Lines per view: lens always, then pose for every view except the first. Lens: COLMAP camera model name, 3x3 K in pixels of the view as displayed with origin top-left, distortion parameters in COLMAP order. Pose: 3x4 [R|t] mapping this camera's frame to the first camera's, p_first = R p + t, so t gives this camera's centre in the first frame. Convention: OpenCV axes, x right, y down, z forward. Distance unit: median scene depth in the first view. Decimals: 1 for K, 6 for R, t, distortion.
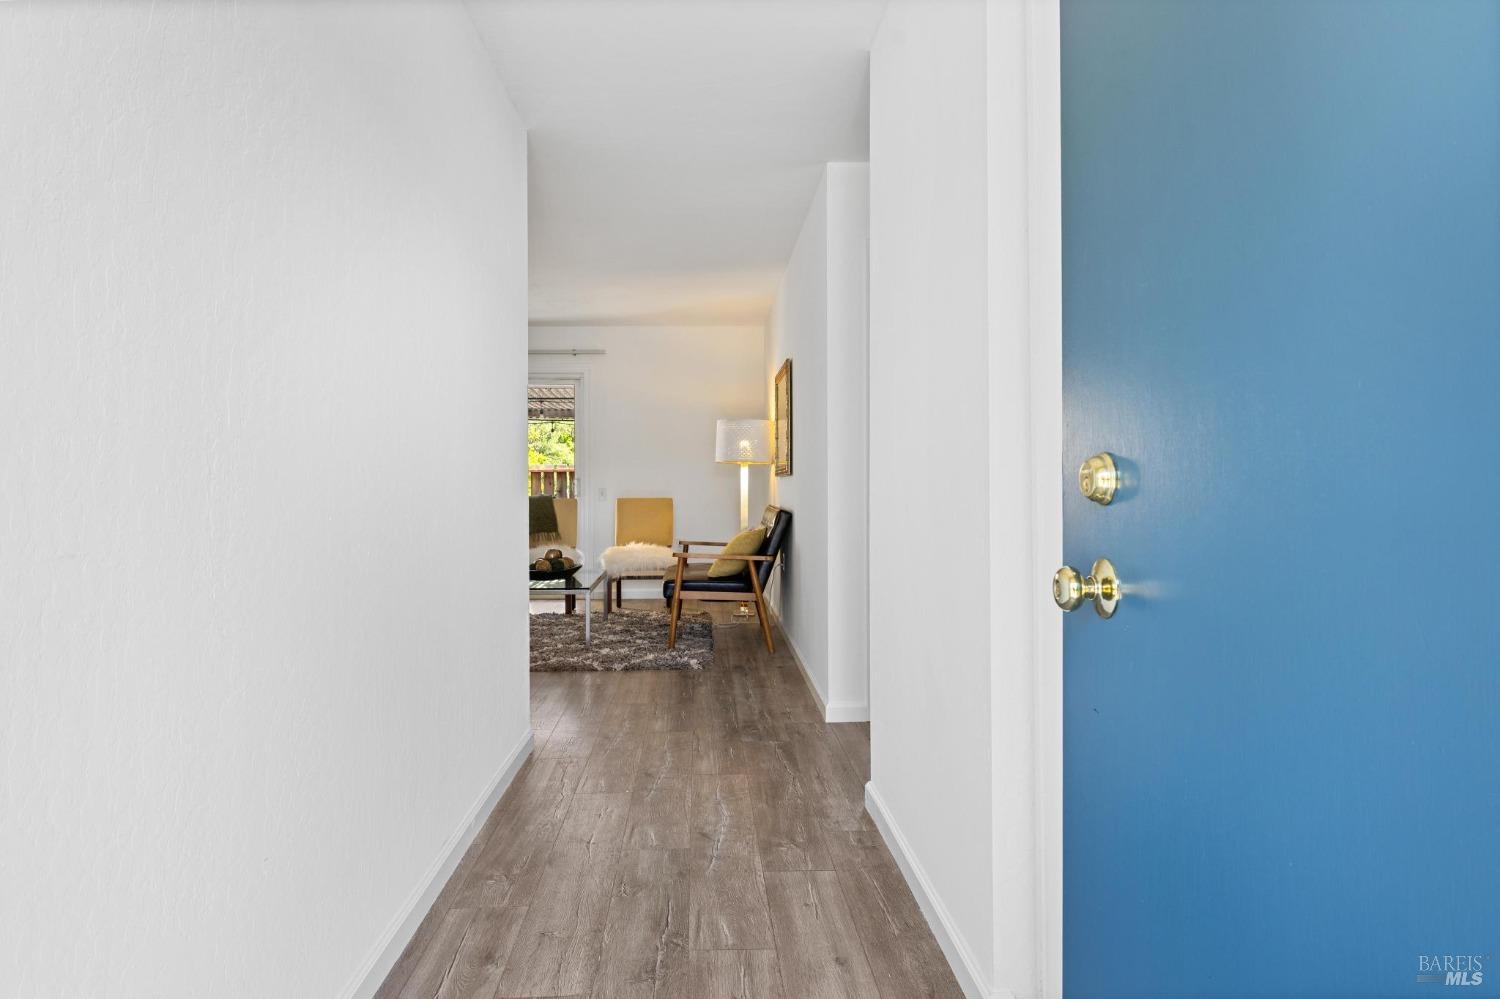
lens RADIAL K [[921.4, 0, 755.5], [0, 921.4, 479.3], [0, 0, 1]] dist [0.001467, -0.000529]
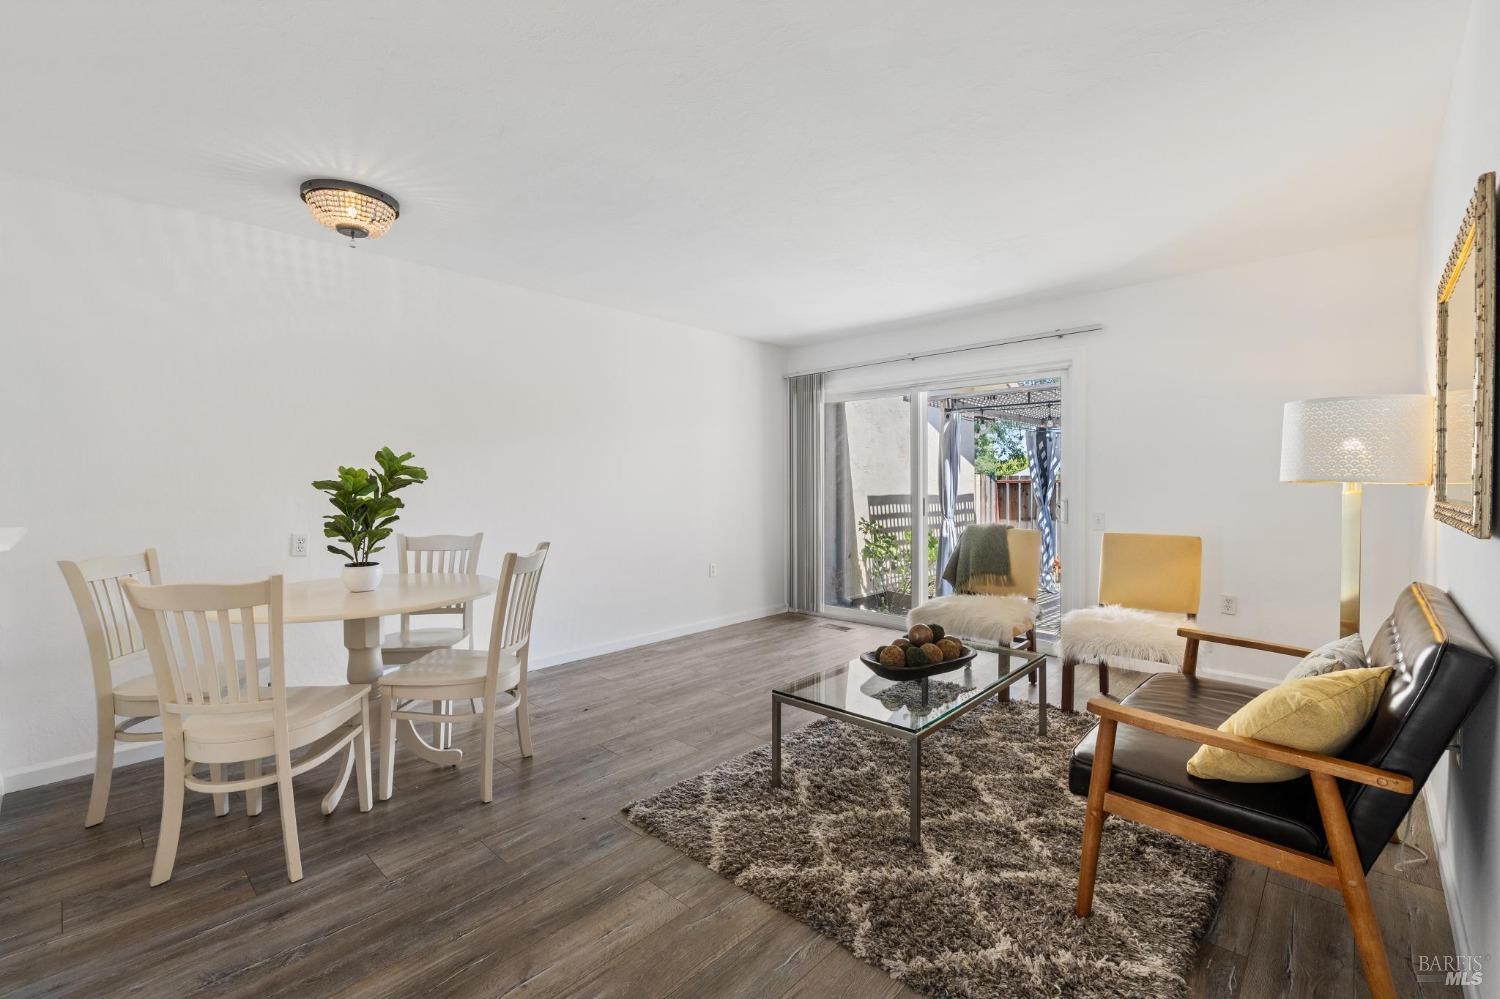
lens RADIAL K [[640.9, 0, 751.9], [0, 640.9, 490.6], [0, 0, 1]] dist [-0.001313, -0.000068]
pose [[0.684720, 0.004978, -0.728789, 0.020279], [0.011134, 0.999789, 0.017290, -0.024712], [0.728721, -0.019954, 0.684520, 0.553789]]
